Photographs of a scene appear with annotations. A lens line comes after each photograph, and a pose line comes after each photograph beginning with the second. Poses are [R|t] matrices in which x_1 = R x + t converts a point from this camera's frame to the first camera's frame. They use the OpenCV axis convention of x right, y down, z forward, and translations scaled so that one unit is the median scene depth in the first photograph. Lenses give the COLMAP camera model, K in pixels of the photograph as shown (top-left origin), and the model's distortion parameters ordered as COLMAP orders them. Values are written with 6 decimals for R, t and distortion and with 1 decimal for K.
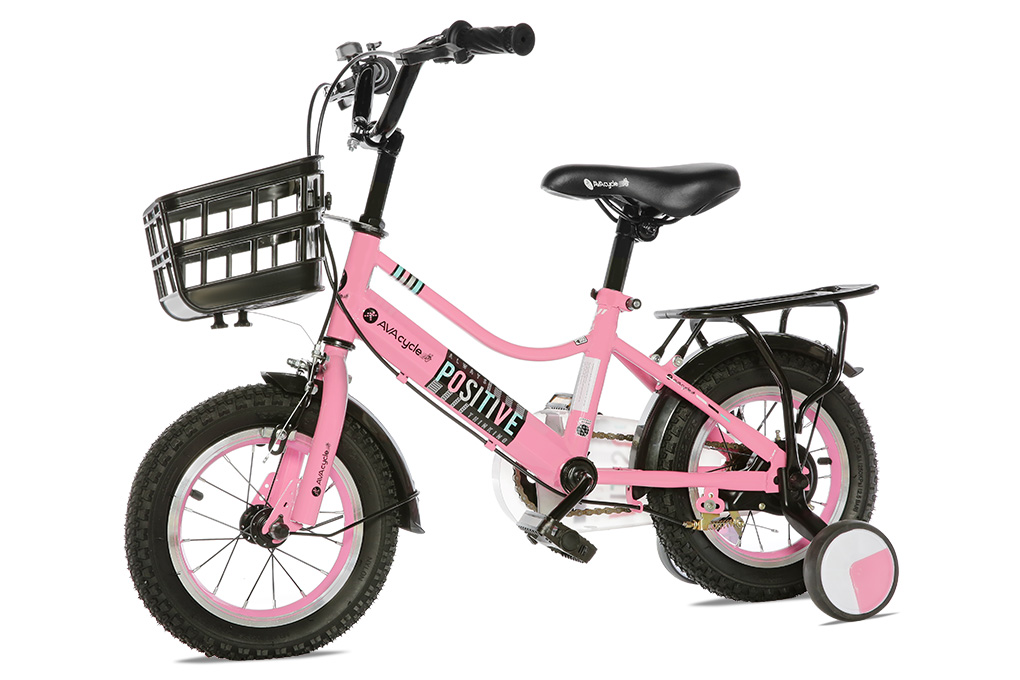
lens RADIAL K [[2020.2, 0, 510.0], [0, 2020.2, 340.0], [0, 0, 1]] dist [0.126834, 0.137677]
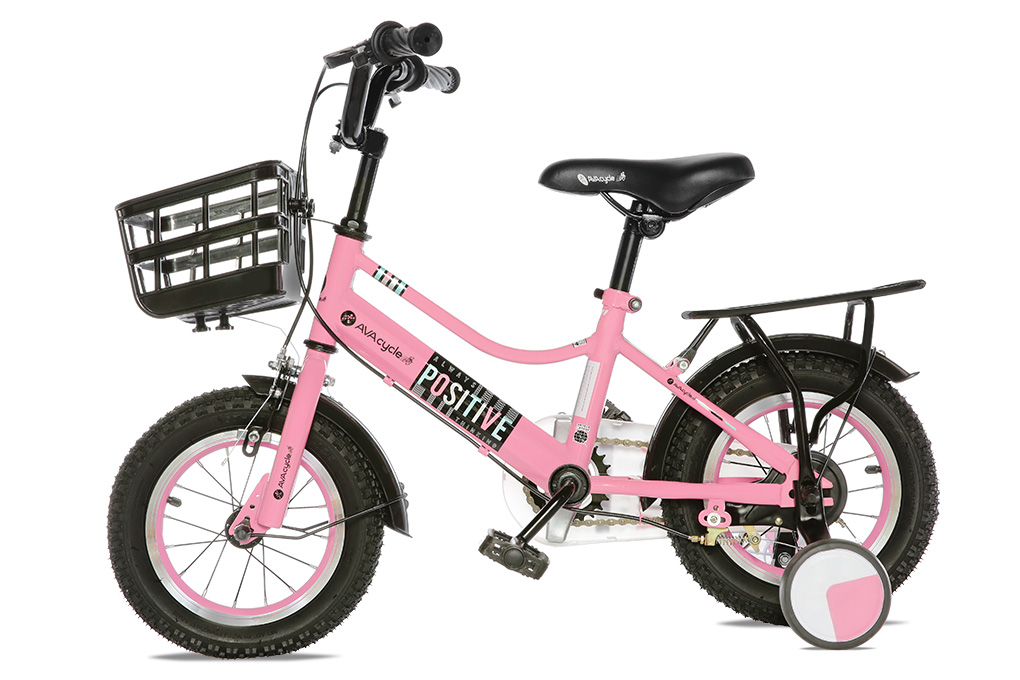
lens RADIAL K [[2020.2, 0, 510.0], [0, 2020.2, 340.0], [0, 0, 1]] dist [0.126834, 0.137677]
pose [[0.938493, -0.002103, -0.345292, 0.342744], [0.003302, 0.999990, 0.002886, -0.003972], [0.345283, -0.003849, 0.938491, 0.091776]]
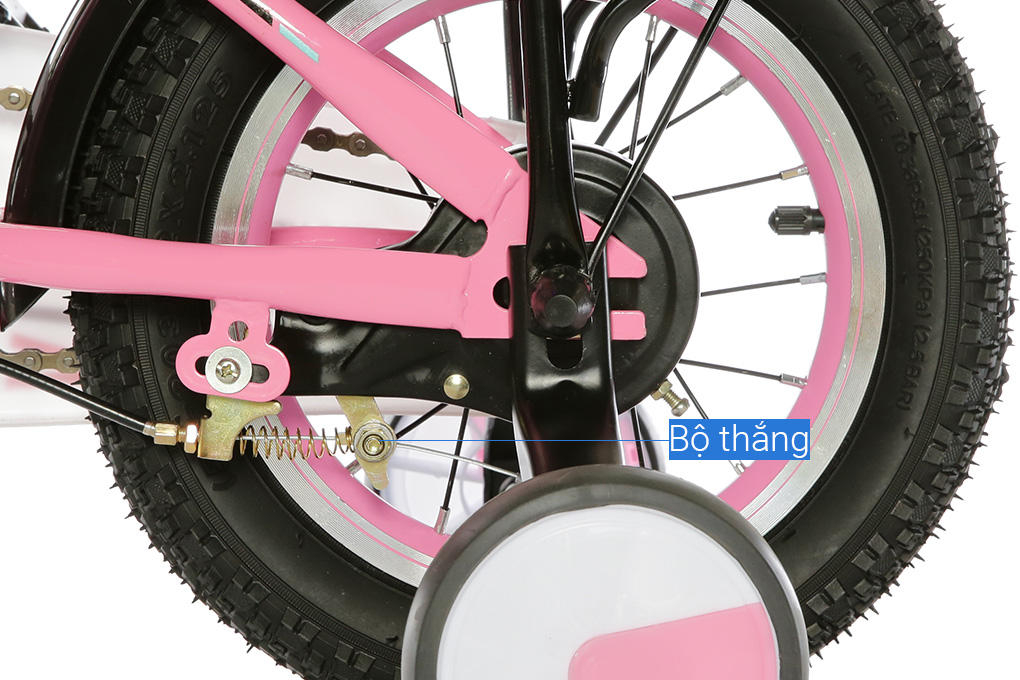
lens RADIAL K [[3645.8, 0, 510.0], [0, 3645.8, 340.0], [0, 0, 1]] dist [0.135977, 1.140786]
pose [[0.955509, 0.071582, -0.286144, 0.278705], [-0.044876, 0.994092, 0.098832, 0.029745], [0.291528, -0.081594, 0.953076, 0.568562]]
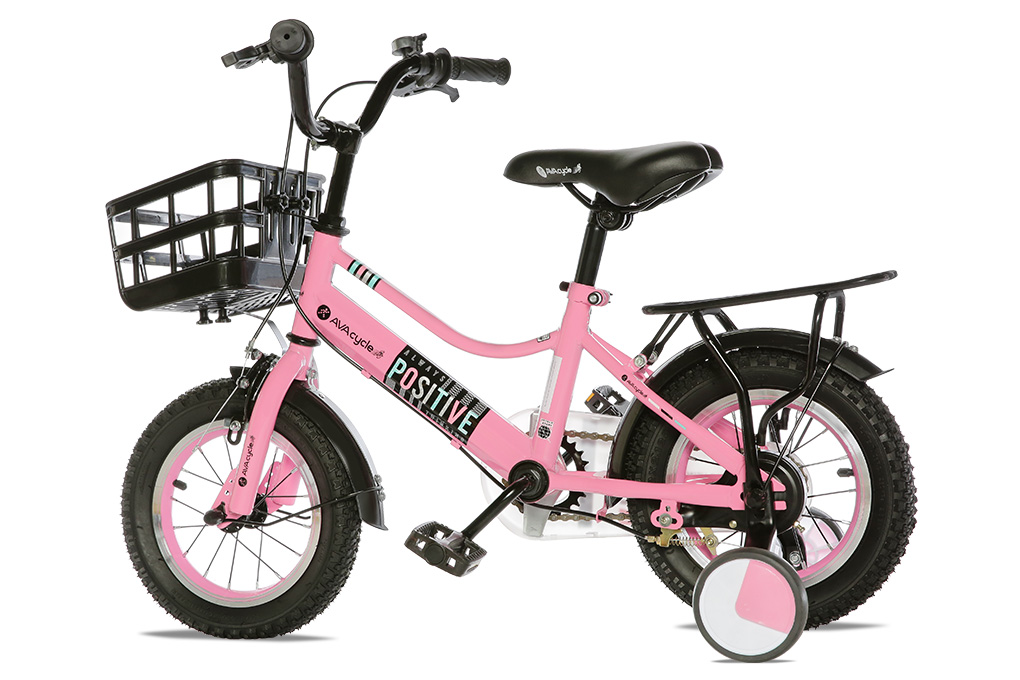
lens RADIAL K [[2020.2, 0, 510.0], [0, 2020.2, 340.0], [0, 0, 1]] dist [0.126834, 0.137677]
pose [[0.798400, 0.008021, -0.602074, 0.605752], [0.002612, 0.999856, 0.016784, -0.014657], [0.602122, -0.014973, 0.798264, 0.240488]]
